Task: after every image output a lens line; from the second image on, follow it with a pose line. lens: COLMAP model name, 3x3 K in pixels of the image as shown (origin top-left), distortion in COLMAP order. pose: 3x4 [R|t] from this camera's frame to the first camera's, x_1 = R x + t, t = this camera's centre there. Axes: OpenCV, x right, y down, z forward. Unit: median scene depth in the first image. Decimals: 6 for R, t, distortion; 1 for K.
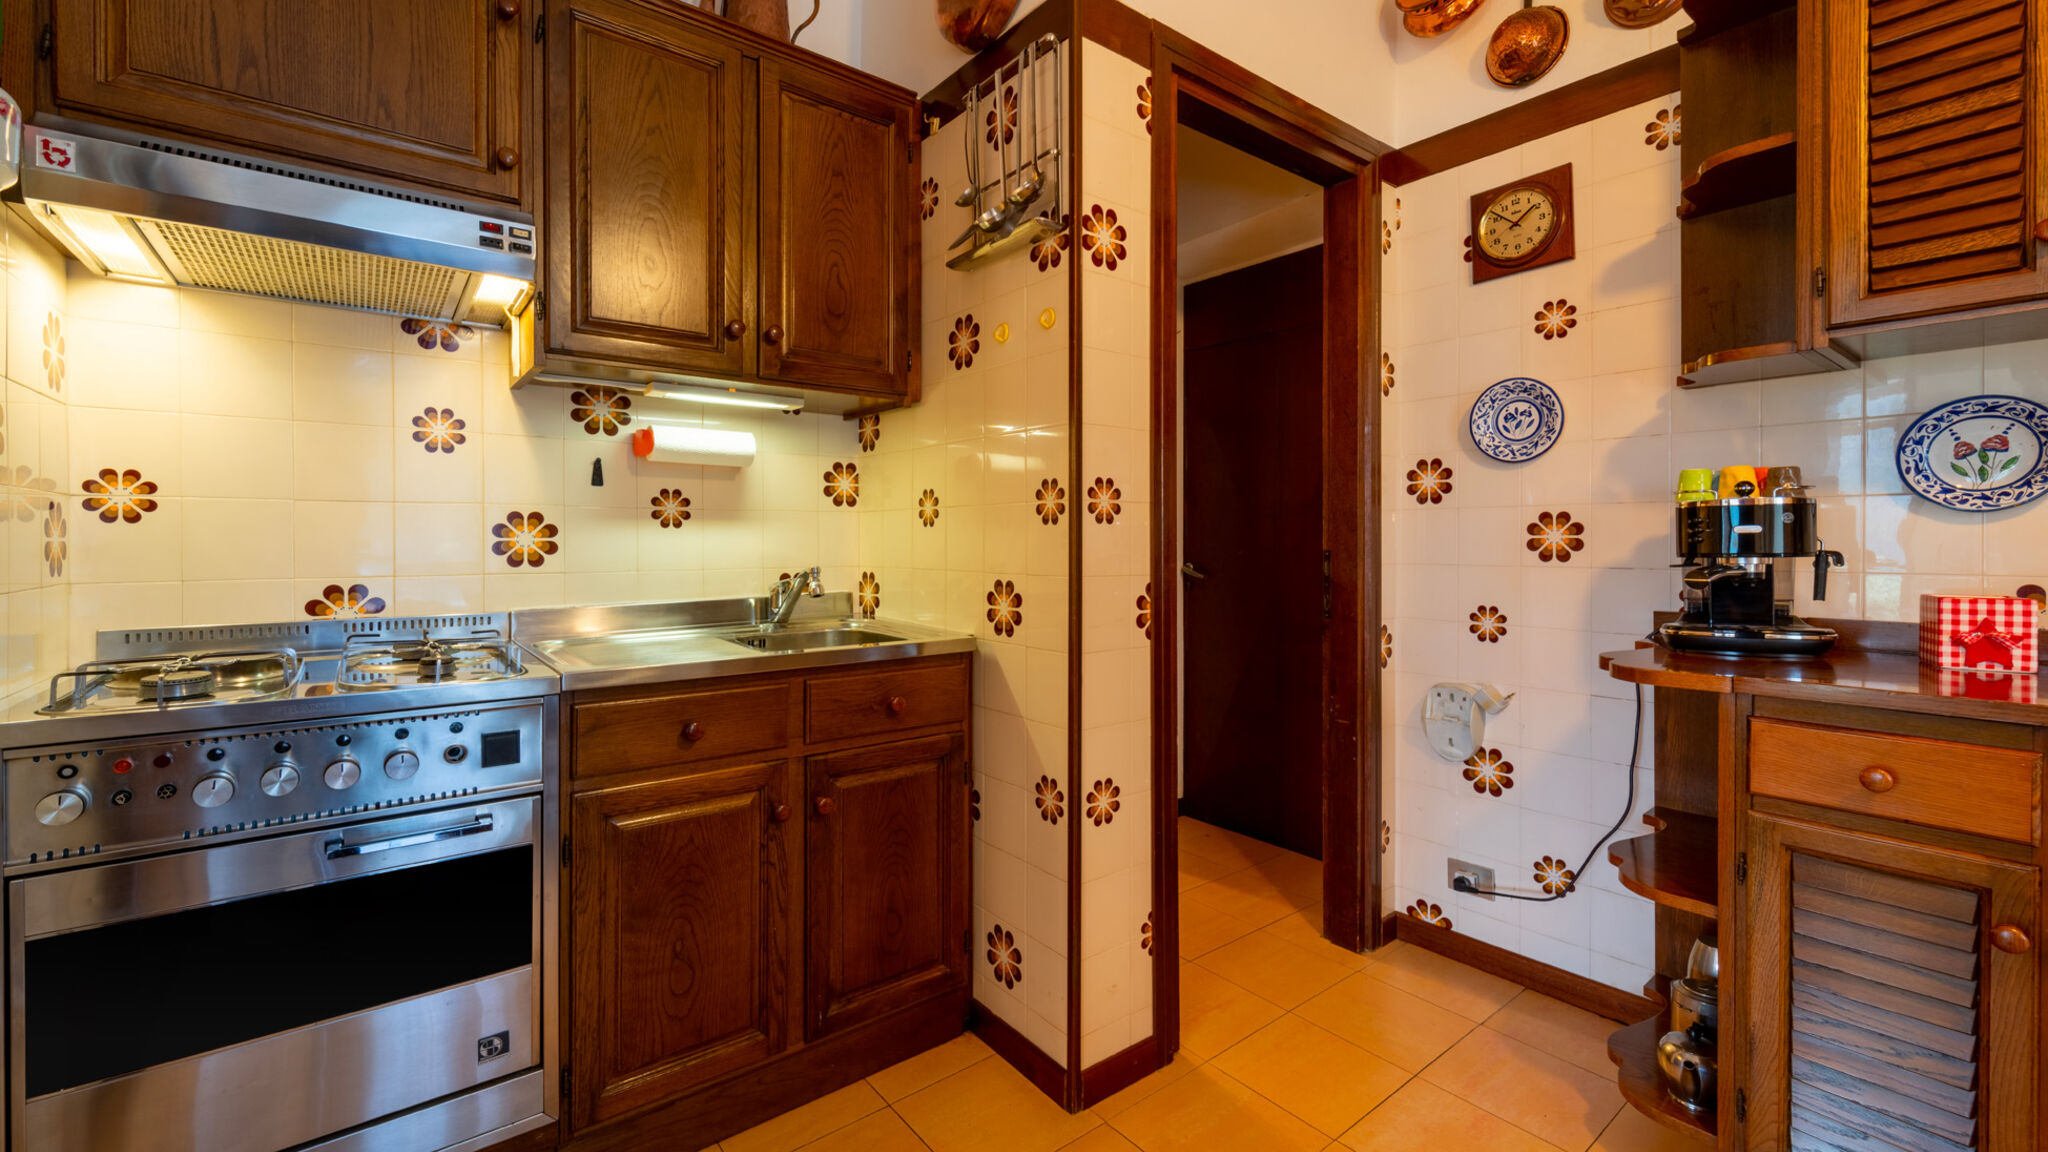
lens RADIAL K [[843.0, 0, 1029.2], [0, 843.0, 545.9], [0, 0, 1]] dist [0.009589, -0.004172]
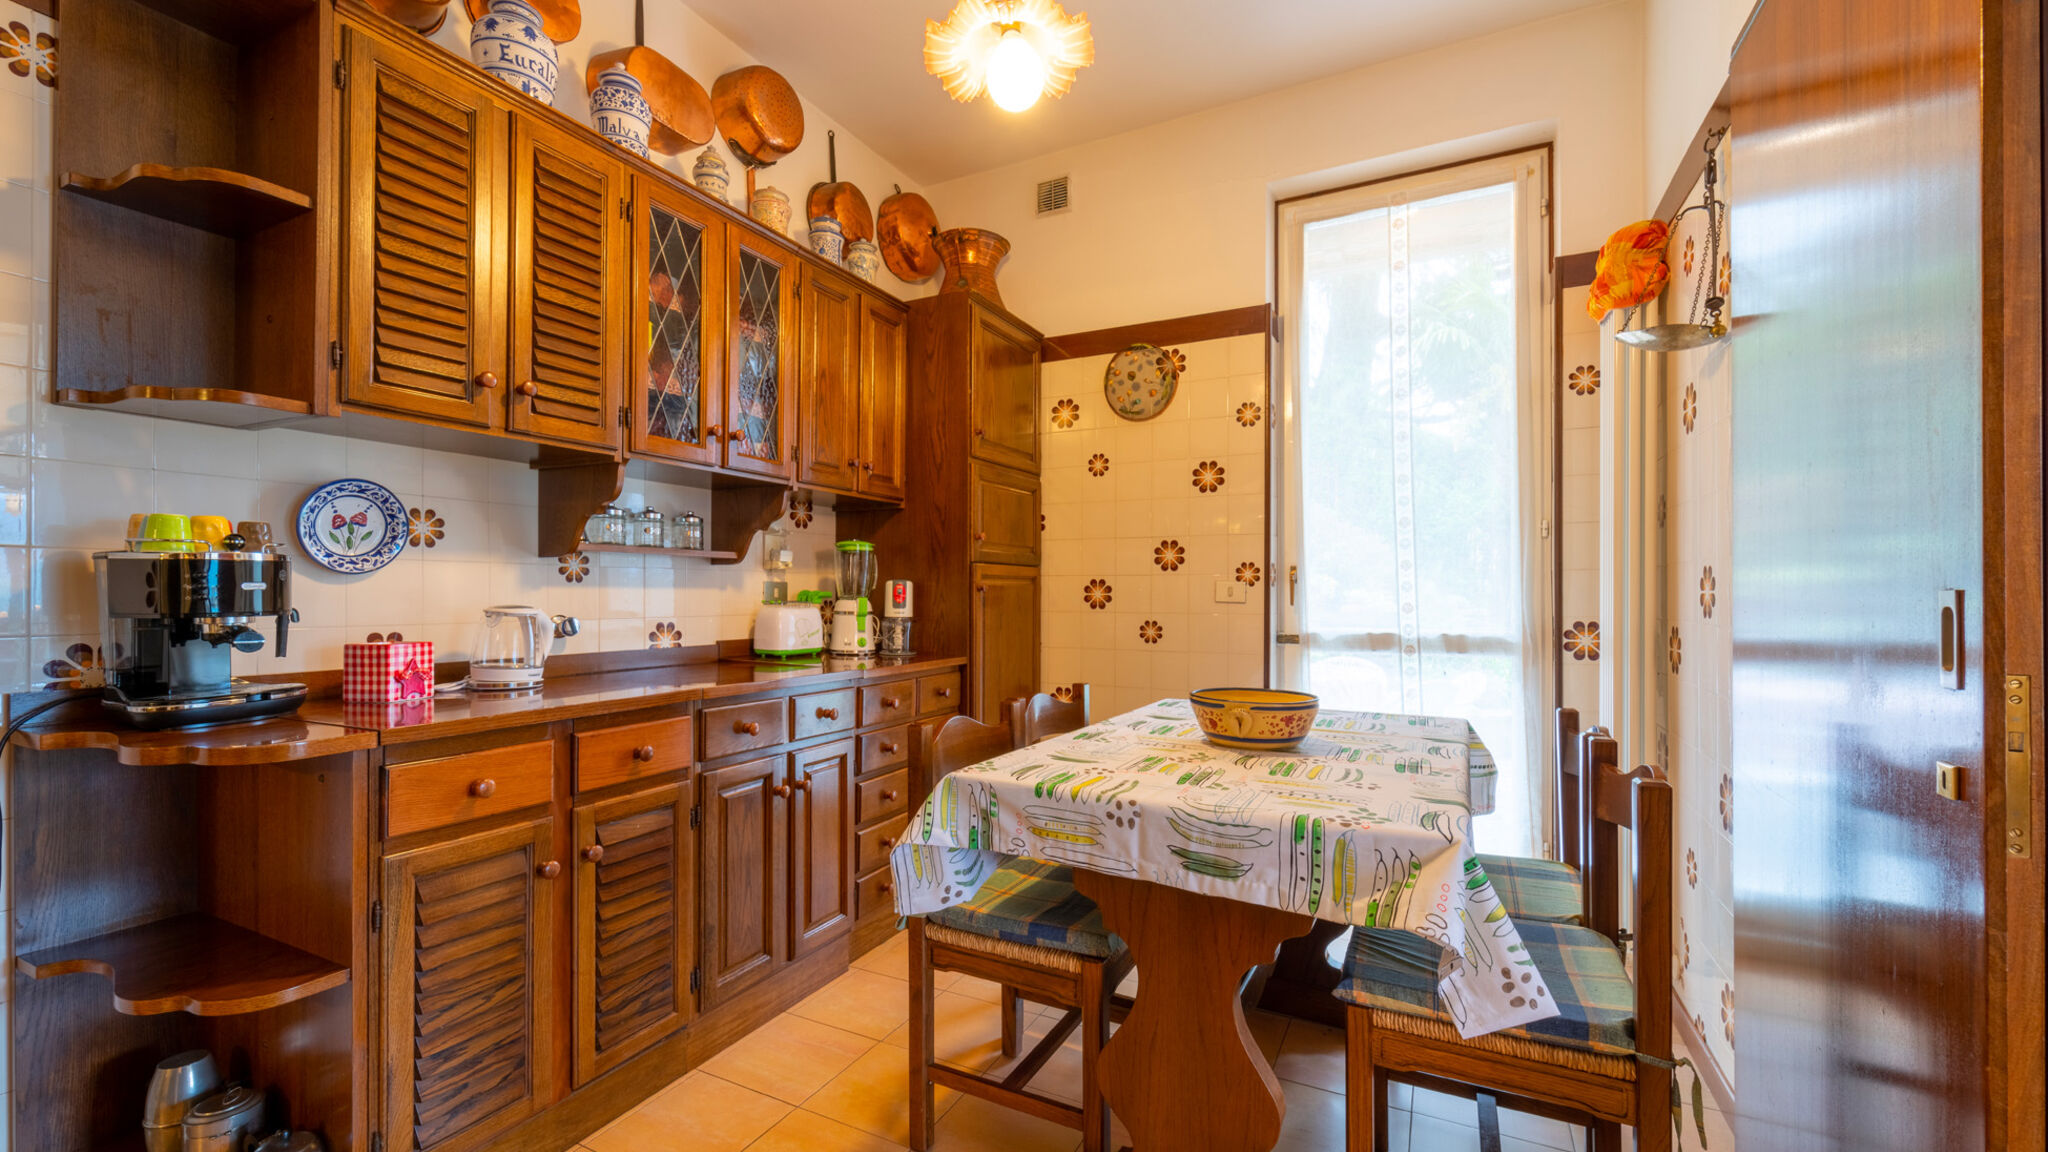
lens RADIAL K [[843.0, 0, 1023.0], [0, 843.0, 587.8], [0, 0, 1]] dist [0.009589, -0.004172]
pose [[-0.397480, 0.009779, 0.917559, -0.462422], [0.007185, 0.999946, -0.007545, -0.005933], [-0.917583, 0.003594, -0.397529, 0.760548]]
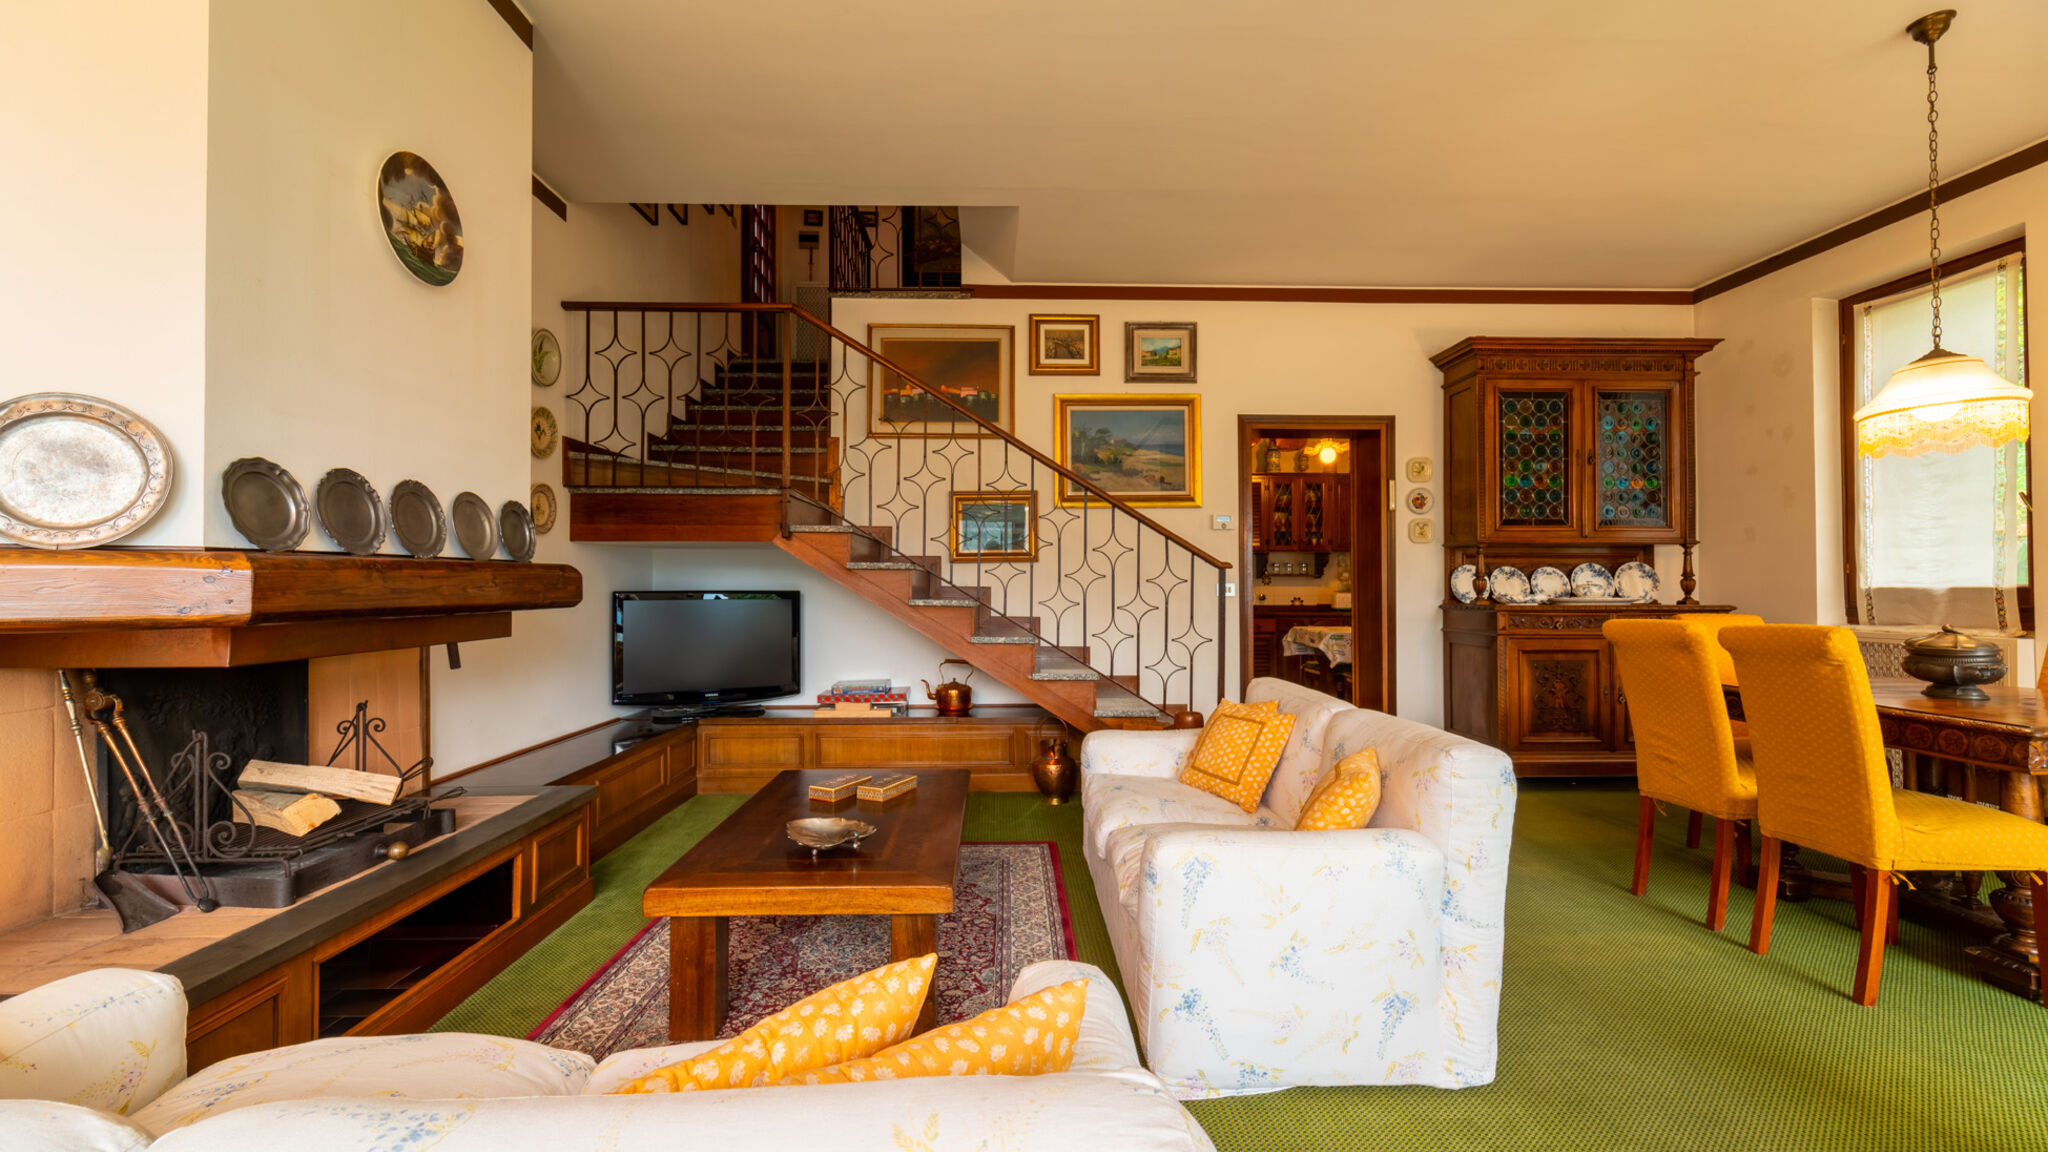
lens RADIAL K [[843.0, 0, 1032.8], [0, 843.0, 583.3], [0, 0, 1]] dist [0.009589, -0.004172]
pose [[0.586698, 0.007163, 0.809774, -9.053890], [0.004614, 0.999915, -0.012187, 0.047435], [-0.809792, 0.010887, 0.586616, -3.667206]]
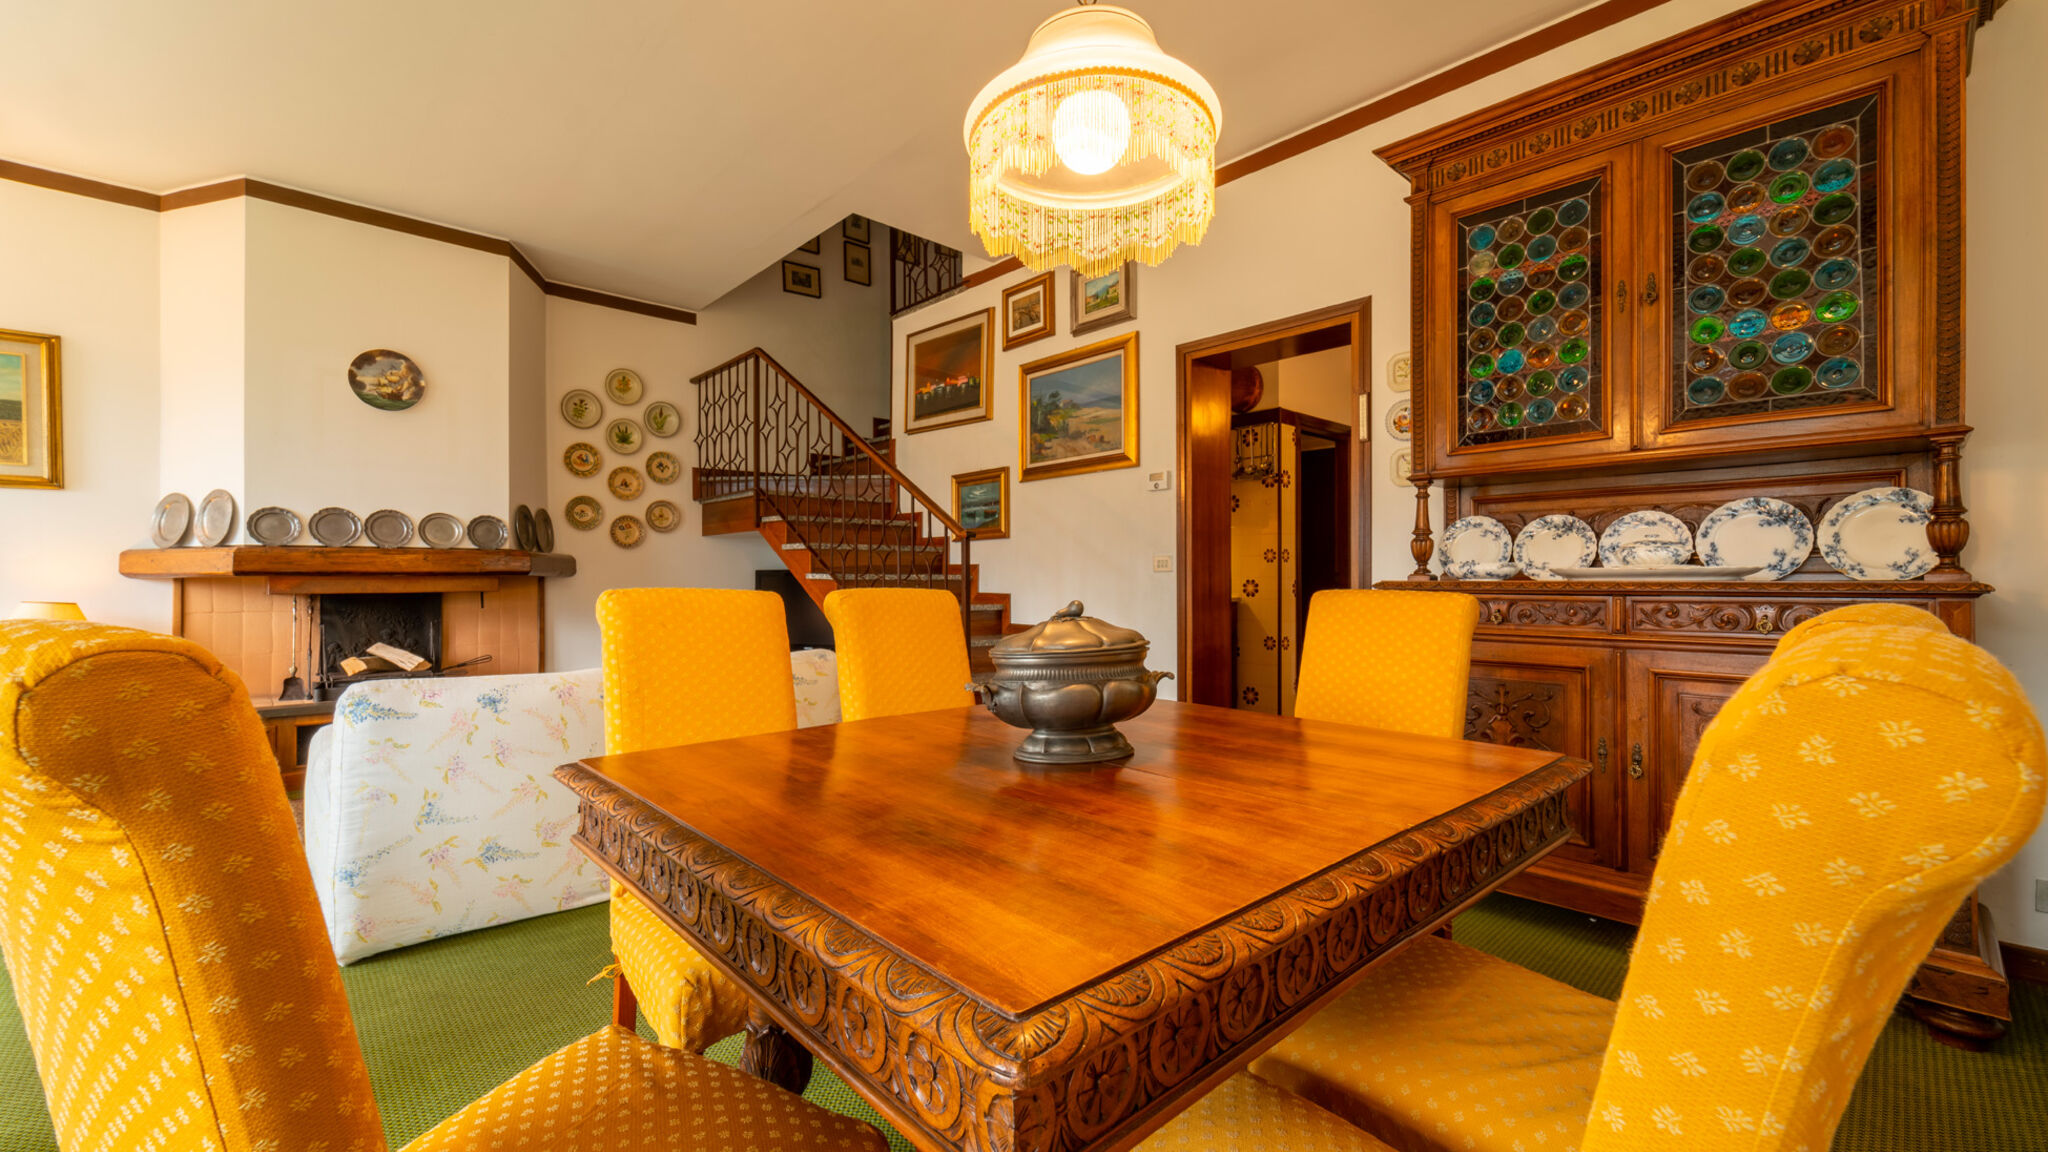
lens RADIAL K [[843.0, 0, 1005.8], [0, 843.0, 579.3], [0, 0, 1]] dist [0.009589, -0.004172]
pose [[0.997727, 0.002318, 0.067351, -3.835415], [-0.001783, 0.999966, -0.007995, 0.178684], [-0.067367, 0.007857, 0.997697, -6.525748]]
